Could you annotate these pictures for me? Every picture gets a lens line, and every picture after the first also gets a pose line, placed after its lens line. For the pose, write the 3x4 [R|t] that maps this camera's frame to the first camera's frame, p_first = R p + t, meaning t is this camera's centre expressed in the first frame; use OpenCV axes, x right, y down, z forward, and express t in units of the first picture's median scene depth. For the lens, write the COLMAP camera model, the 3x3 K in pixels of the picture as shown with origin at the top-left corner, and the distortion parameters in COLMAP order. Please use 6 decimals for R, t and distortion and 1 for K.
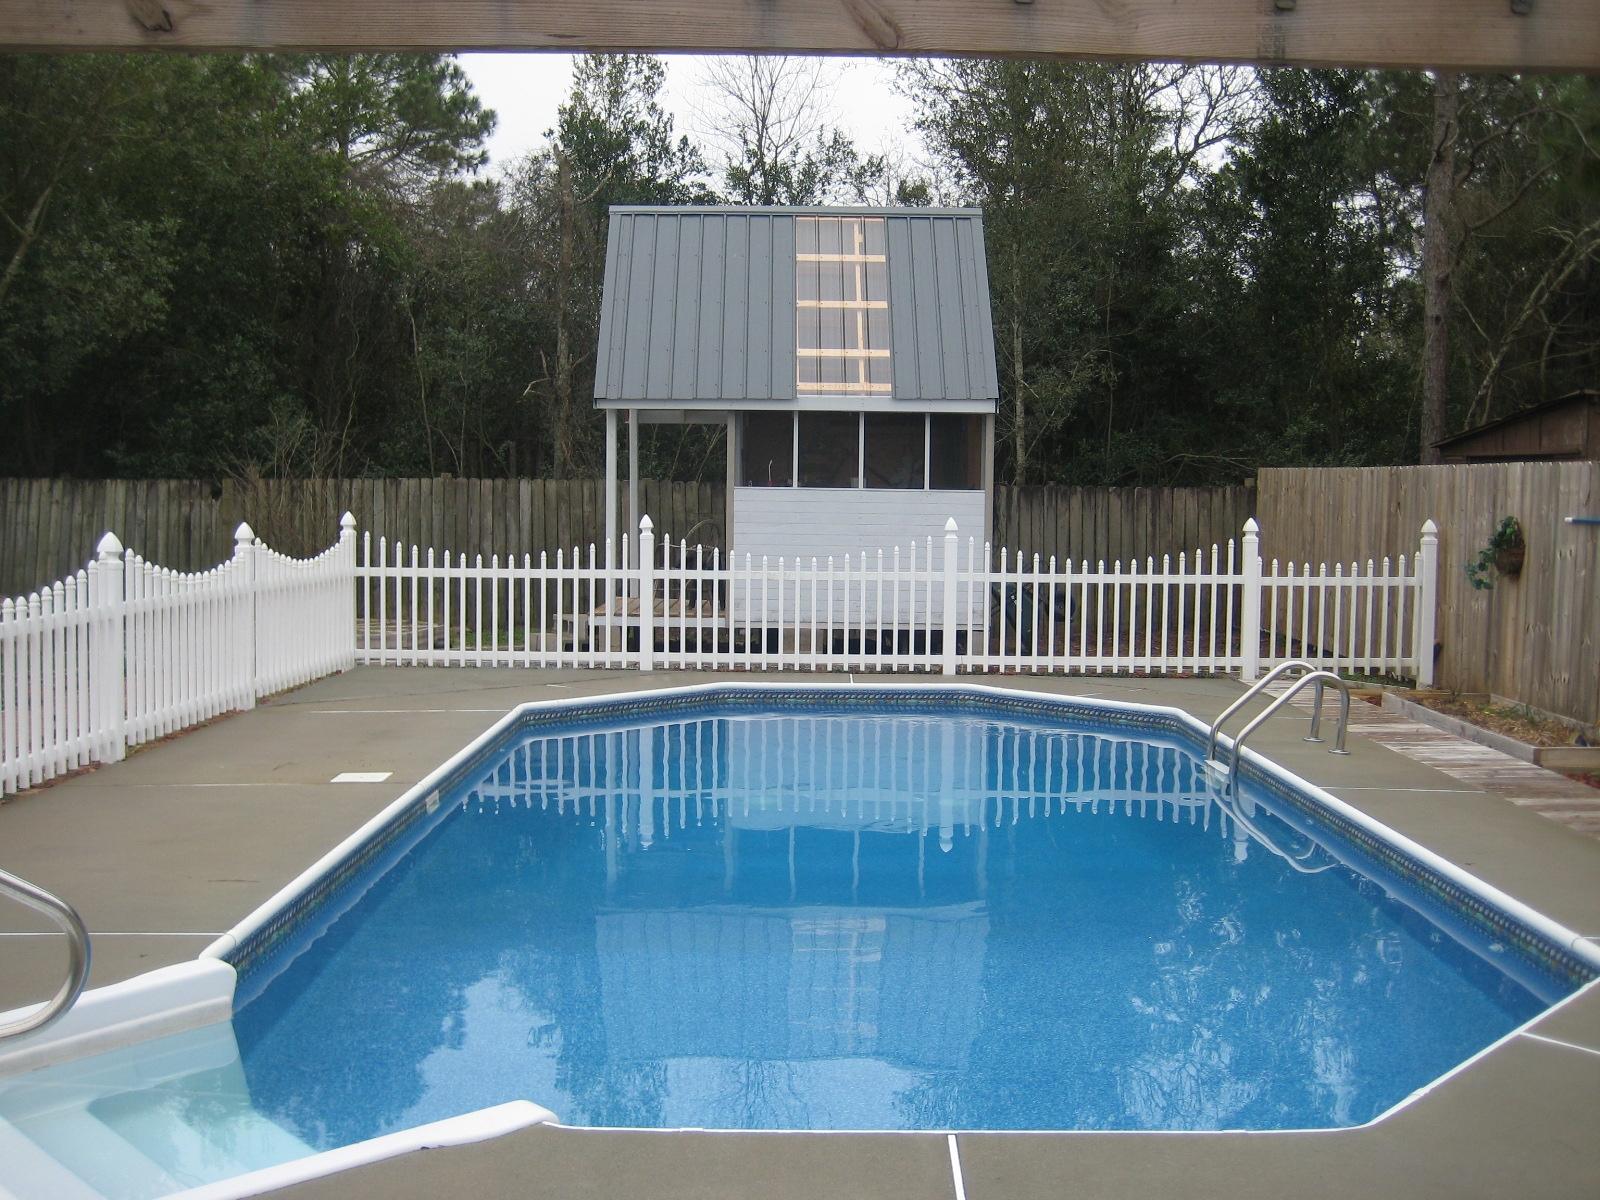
lens RADIAL K [[1675.2, 0, 800.0], [0, 1675.2, 600.0], [0, 0, 1]] dist [-0.189969, 0.234417]
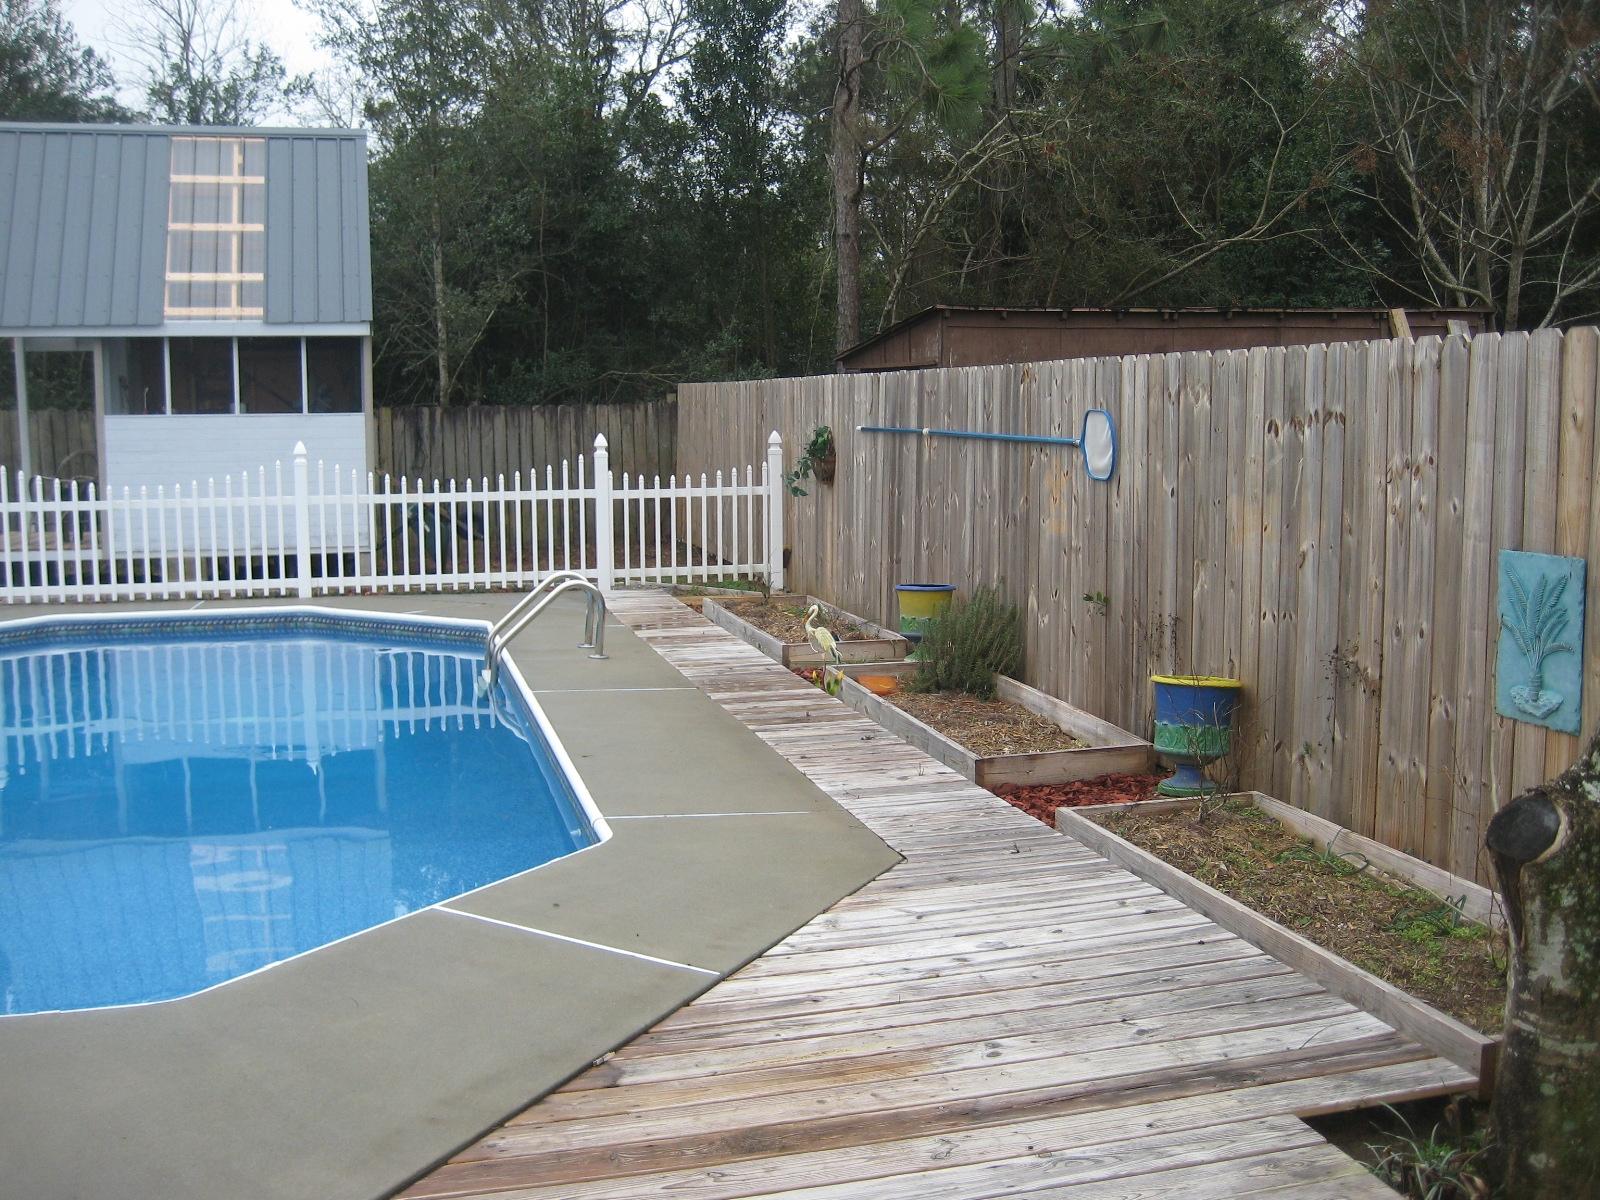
lens RADIAL K [[1656.4, 0, 800.0], [0, 1656.4, 600.0], [0, 0, 1]] dist [-0.126854, 0.141092]
pose [[0.969997, -0.043435, 0.239204, 0.123051], [0.031404, 0.998053, 0.053882, 0.001933], [-0.241079, -0.044754, 0.969473, -0.027781]]
